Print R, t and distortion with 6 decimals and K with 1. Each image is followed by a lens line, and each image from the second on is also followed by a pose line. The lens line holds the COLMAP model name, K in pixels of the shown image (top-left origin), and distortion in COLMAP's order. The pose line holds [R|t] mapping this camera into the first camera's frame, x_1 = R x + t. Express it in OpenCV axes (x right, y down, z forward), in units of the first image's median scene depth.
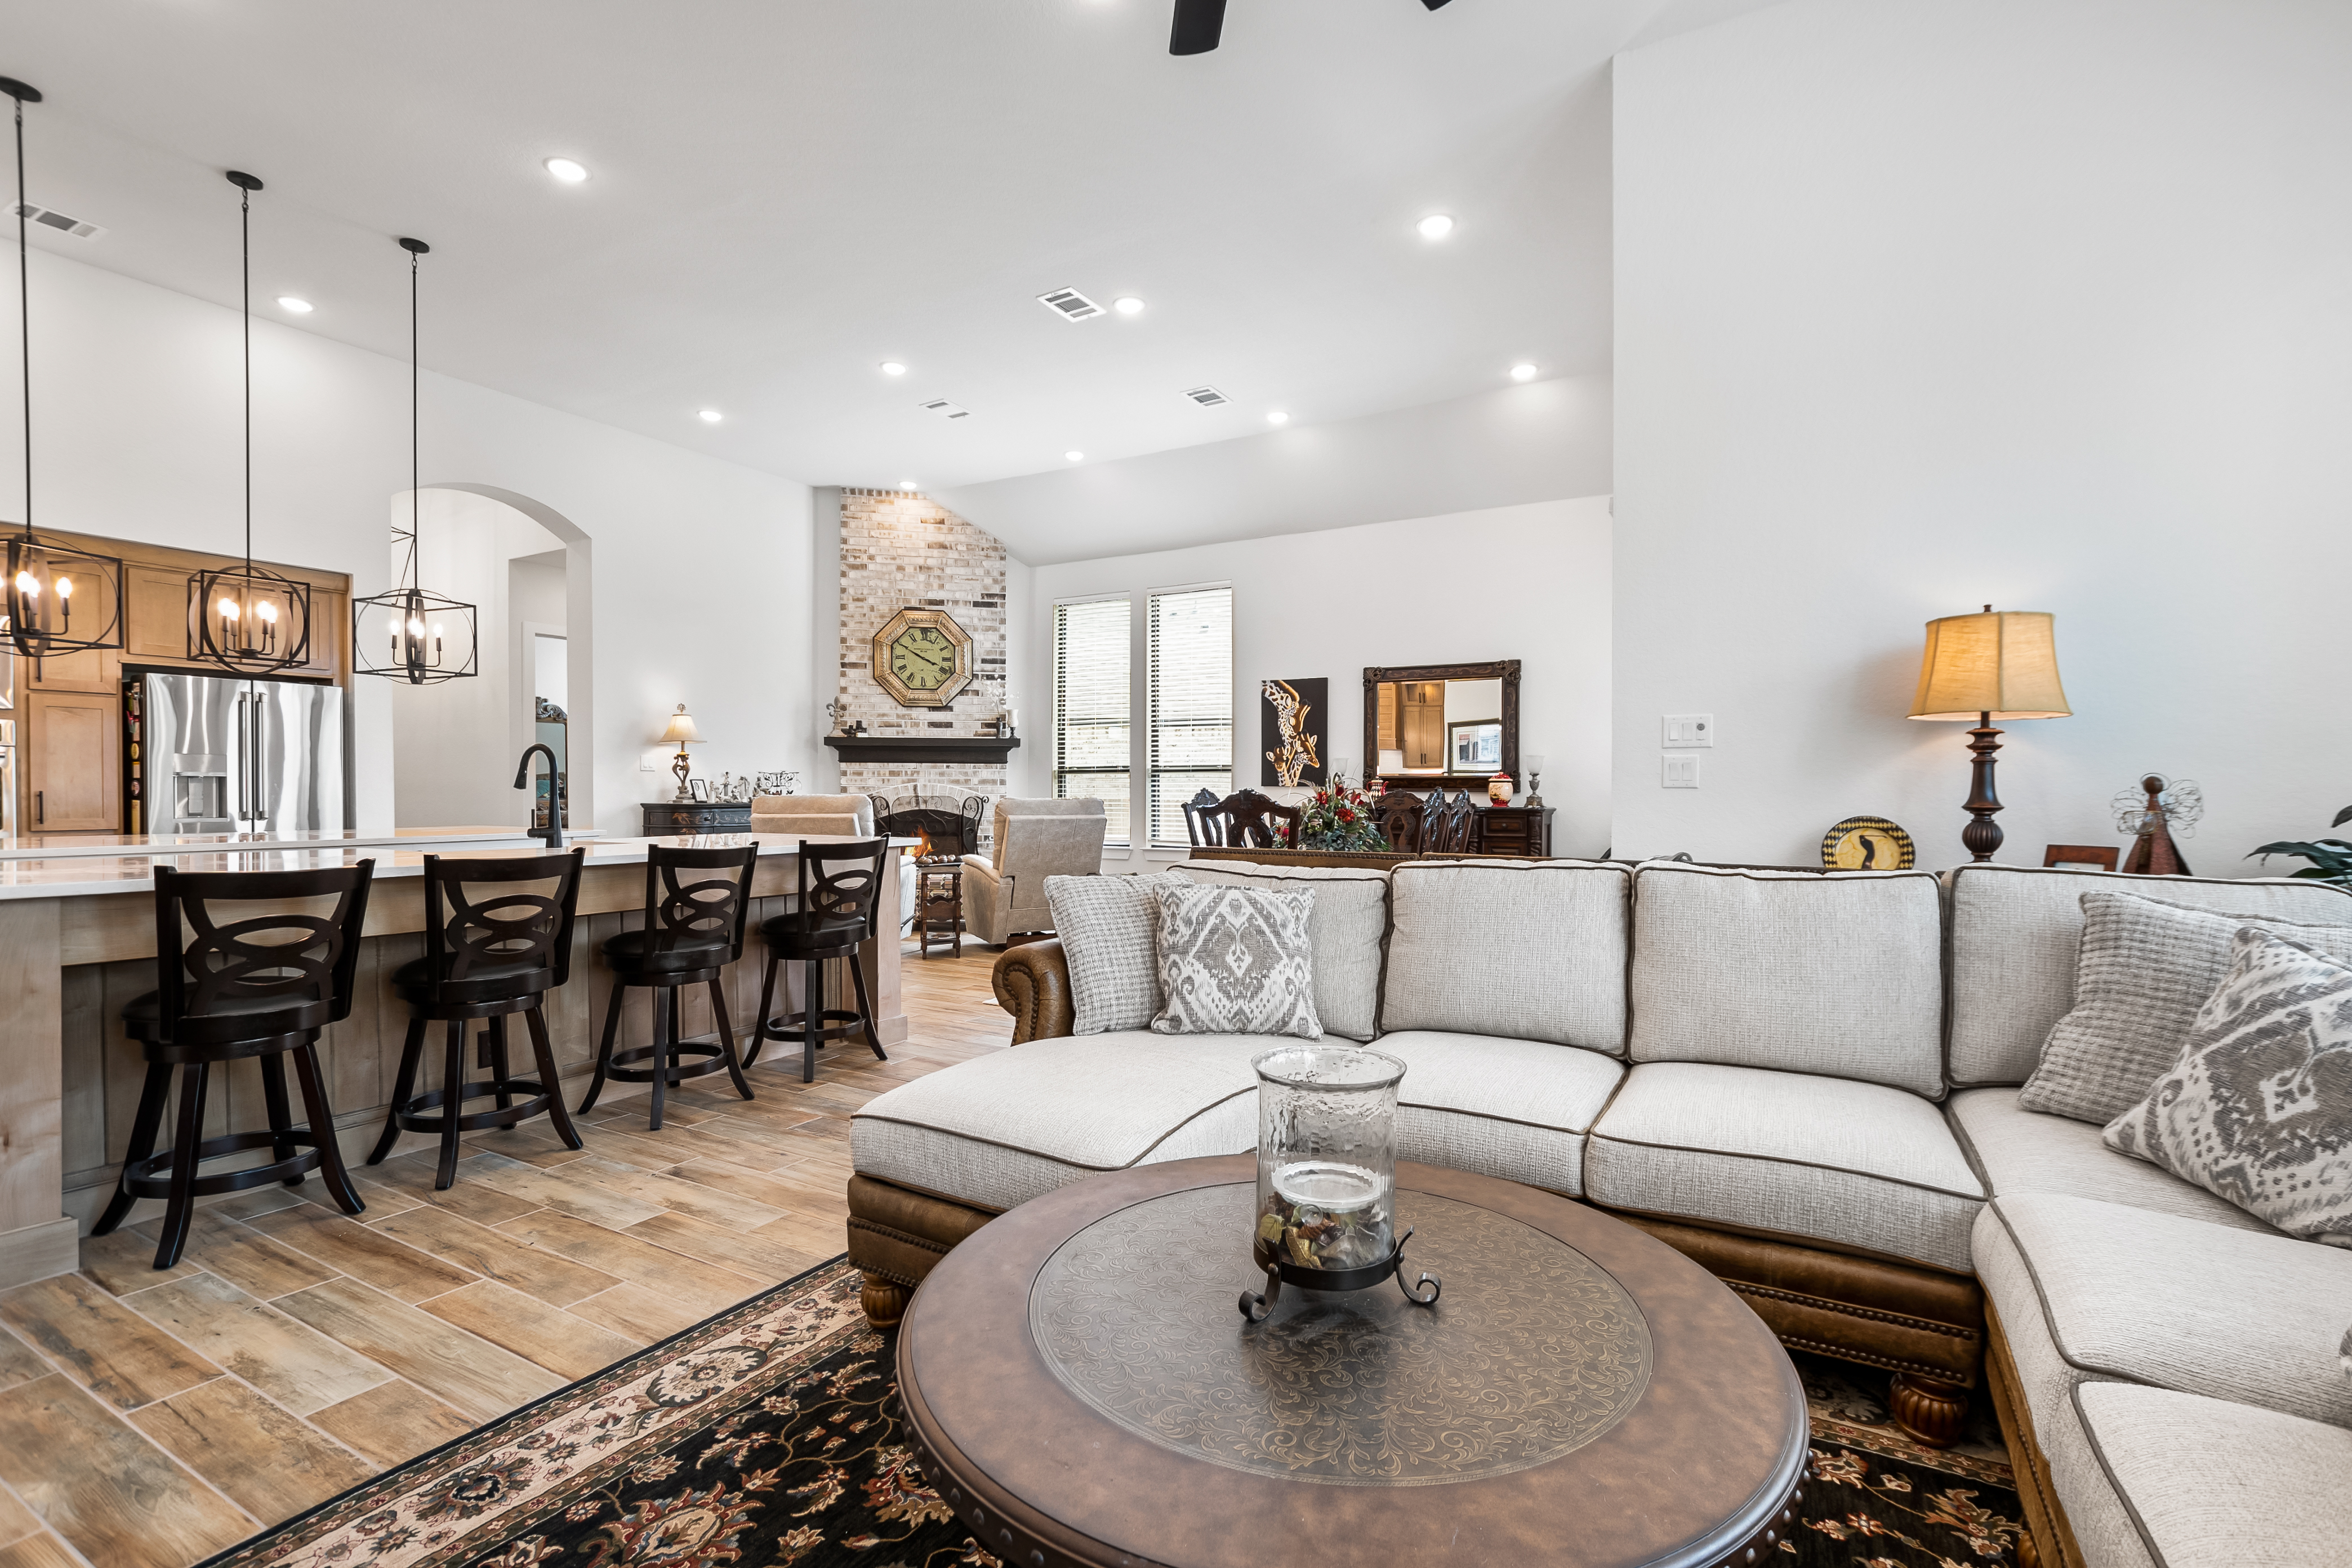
lens RADIAL K [[1060.7, 0, 1209.1], [0, 1060.7, 784.5], [0, 0, 1]] dist [-0.008418, 0.000164]
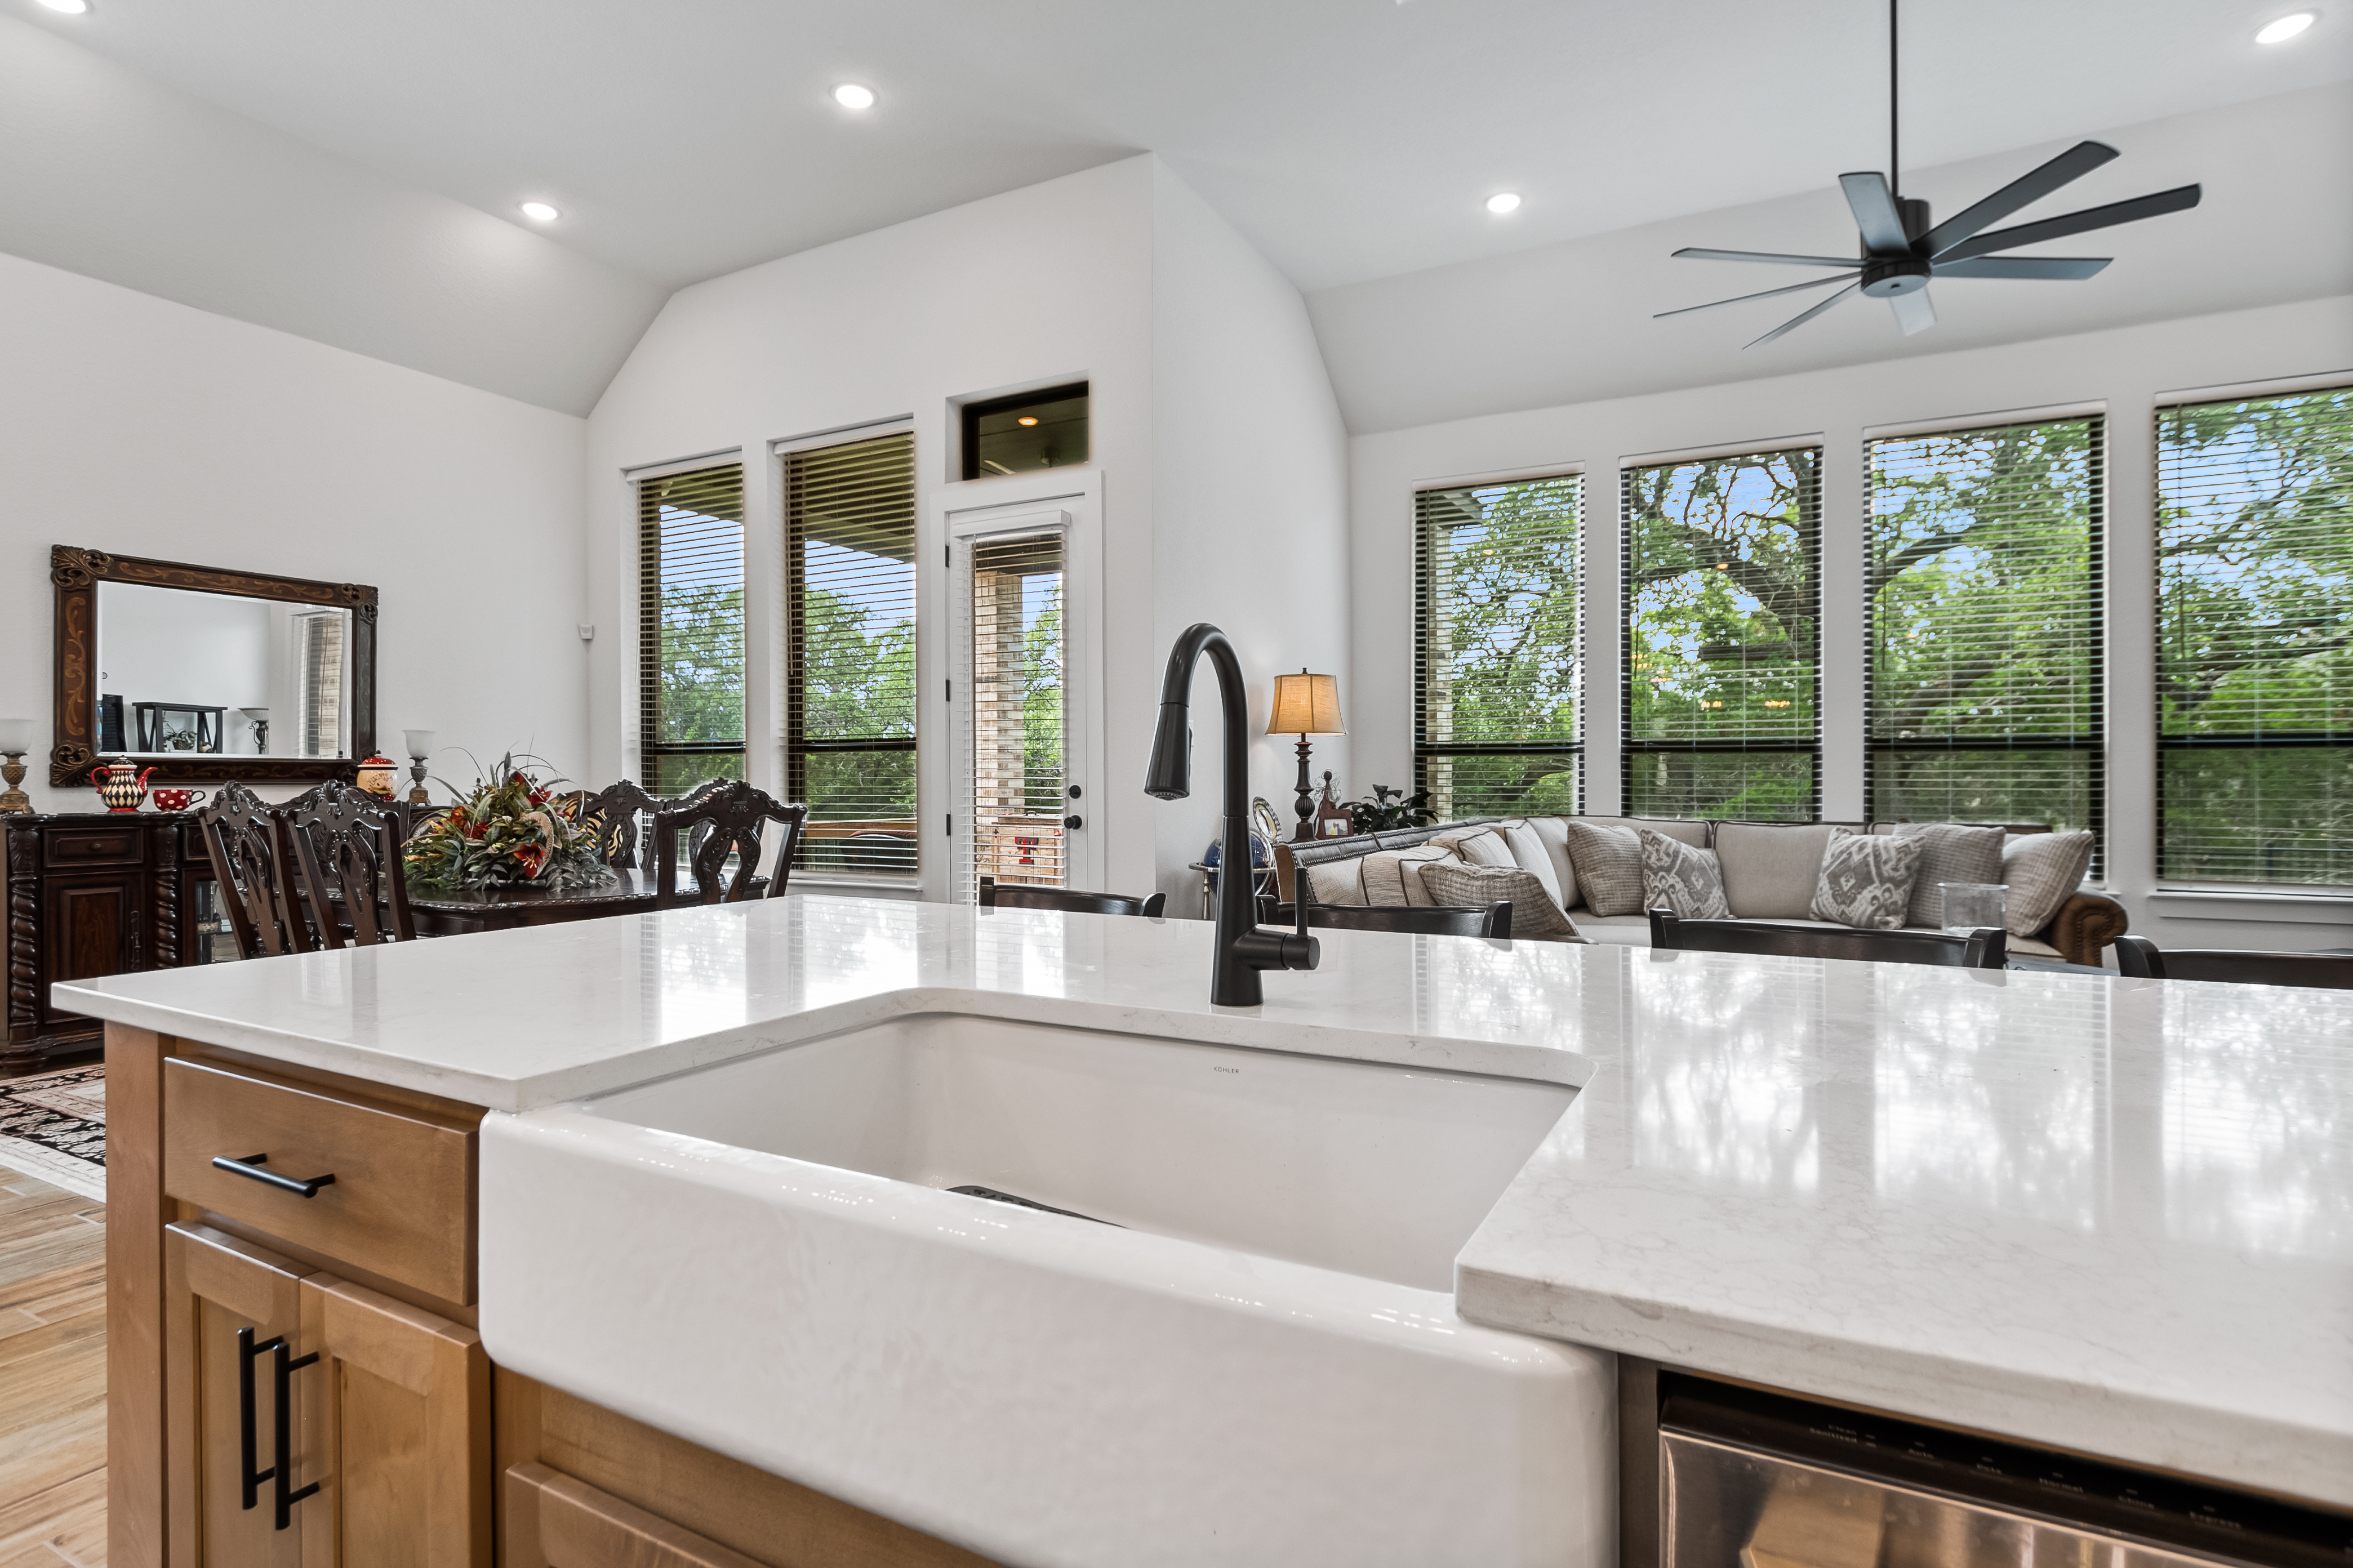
lens RADIAL K [[1187.3, 0, 1180.3], [0, 1187.3, 777.9], [0, 0, 1]] dist [-0.003899, 0.000426]
pose [[-0.014203, -0.004137, 0.999891, -1.048909], [-0.003259, 0.999986, 0.004091, -0.003529], [-0.999894, -0.003200, -0.014216, 1.124119]]
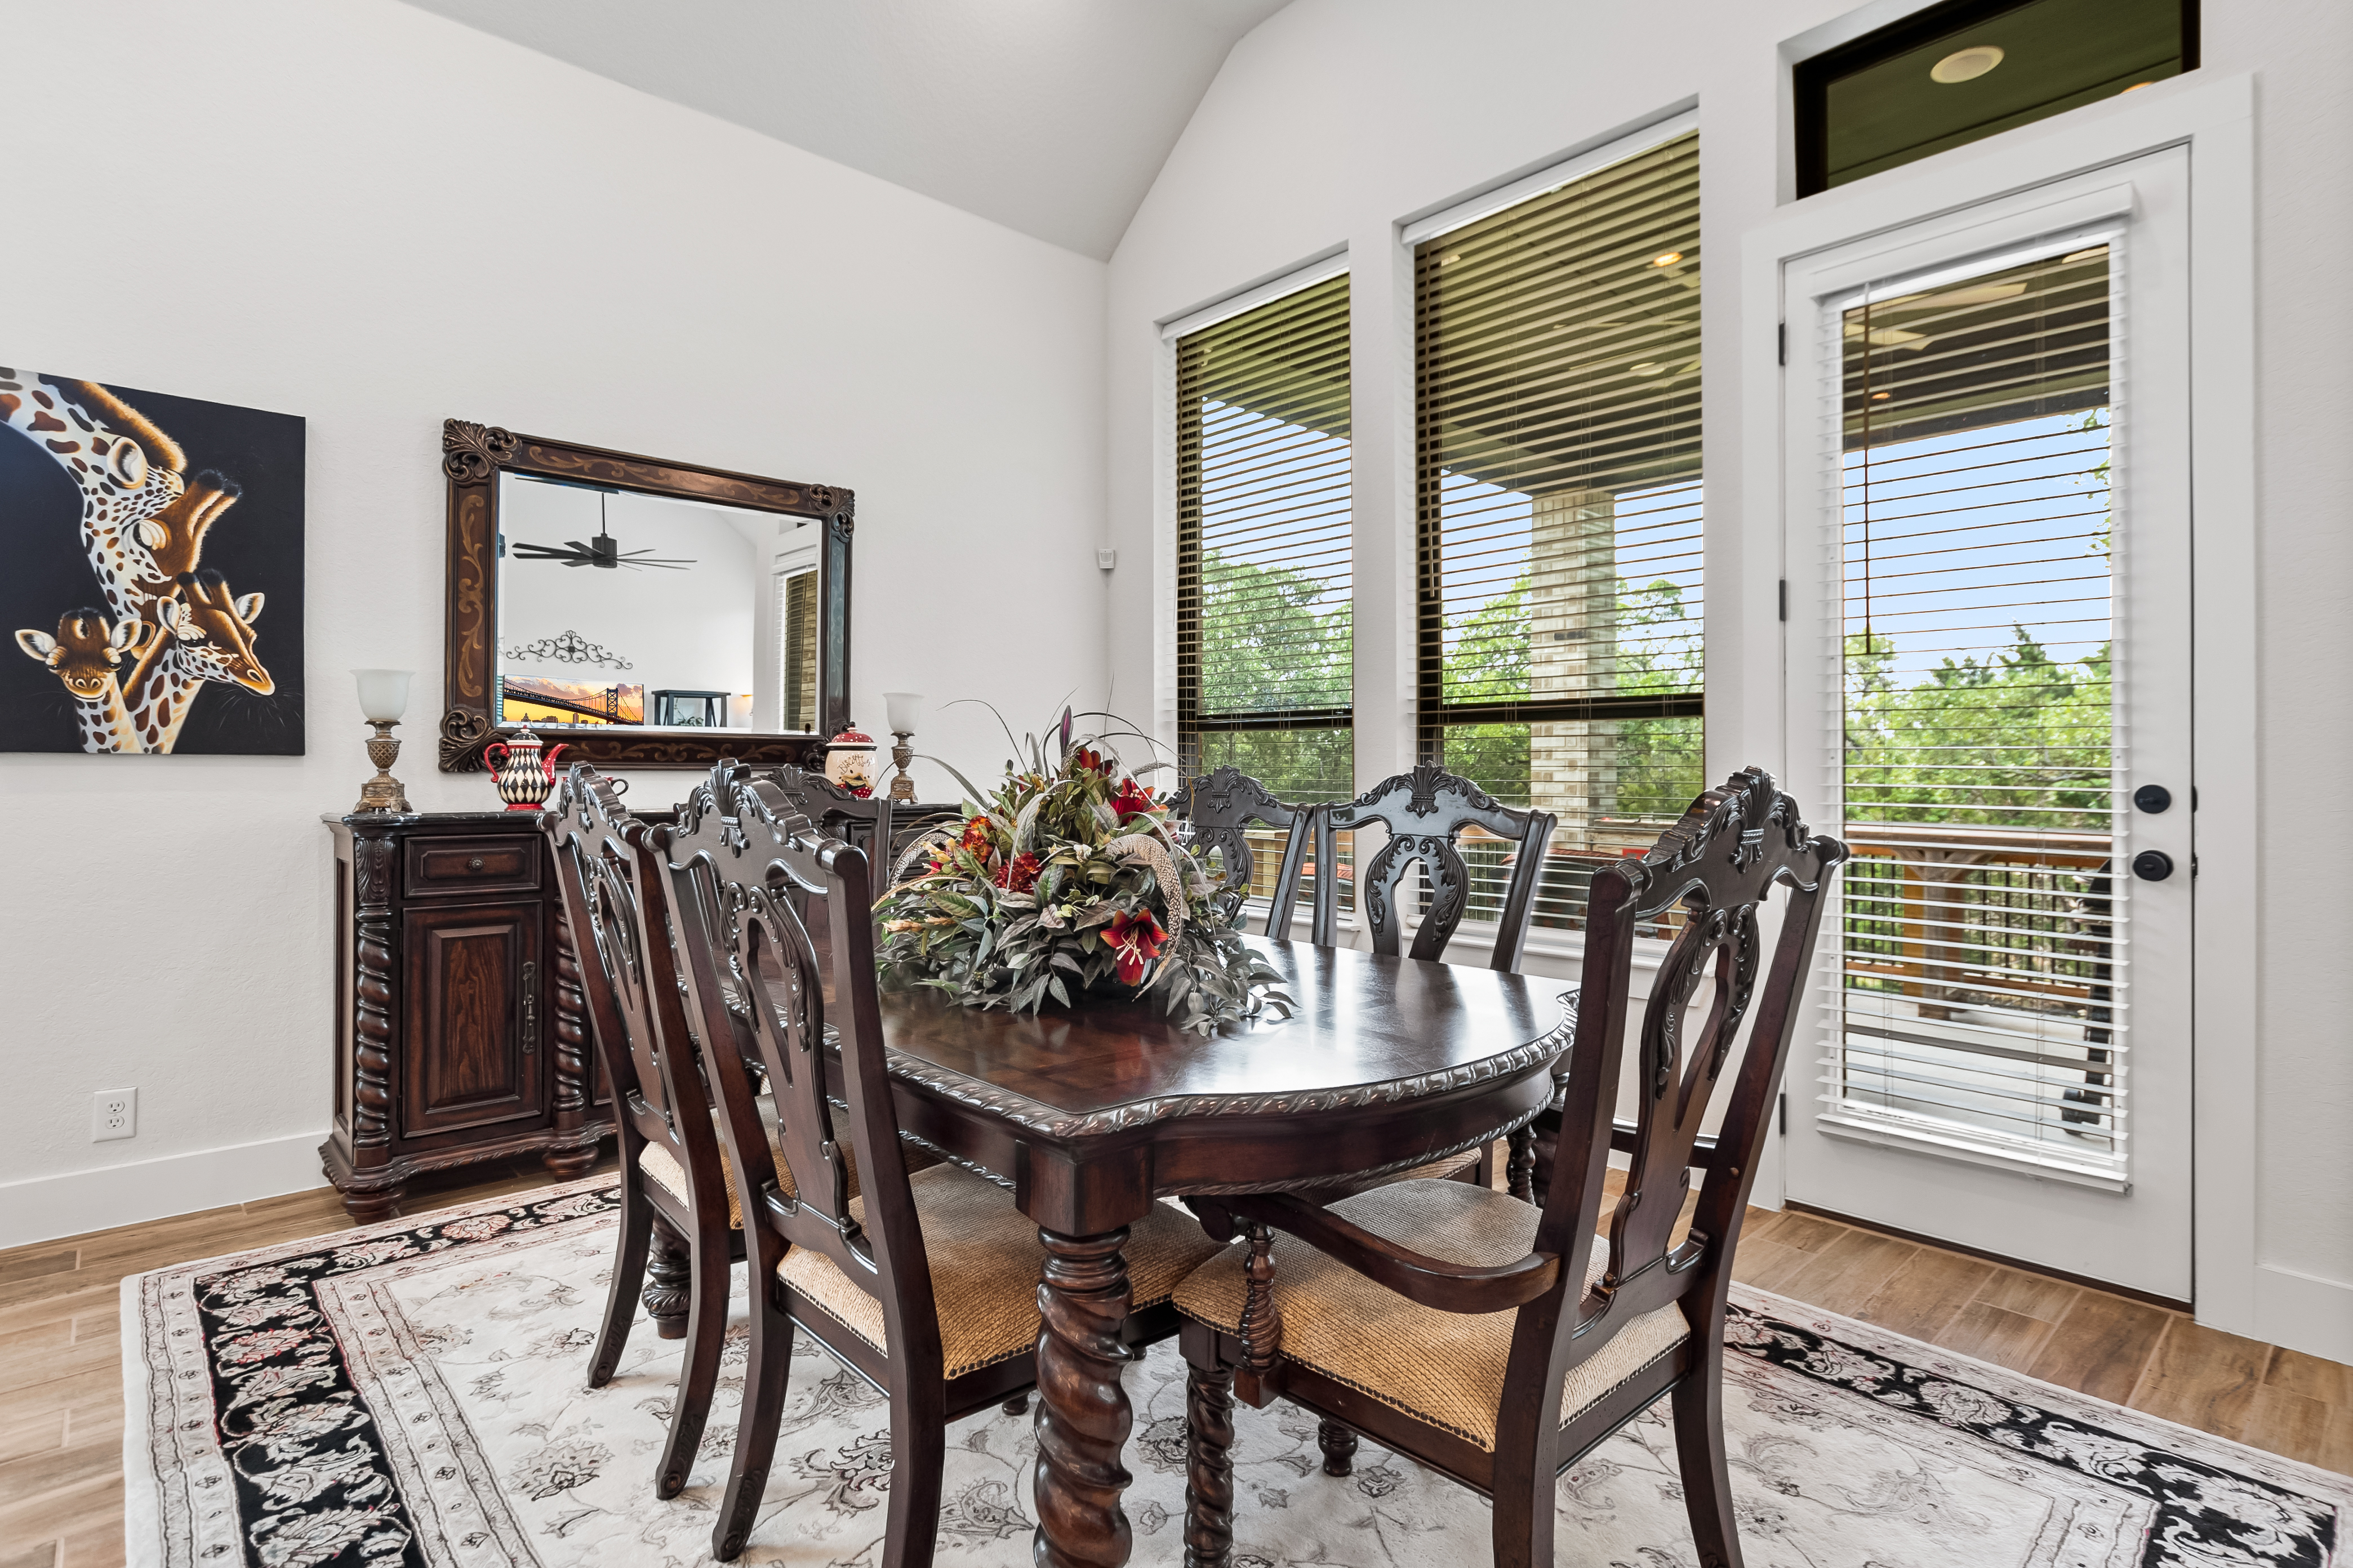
lens RADIAL K [[1172.4, 0, 1156.8], [0, 1172.4, 757.4], [0, 0, 1]] dist [-0.002059, 0.000351]
pose [[0.331635, 0.006878, 0.943383, -0.341792], [-0.007763, 0.999959, -0.004562, 0.005010], [-0.943376, -0.005810, 0.331675, 1.571672]]
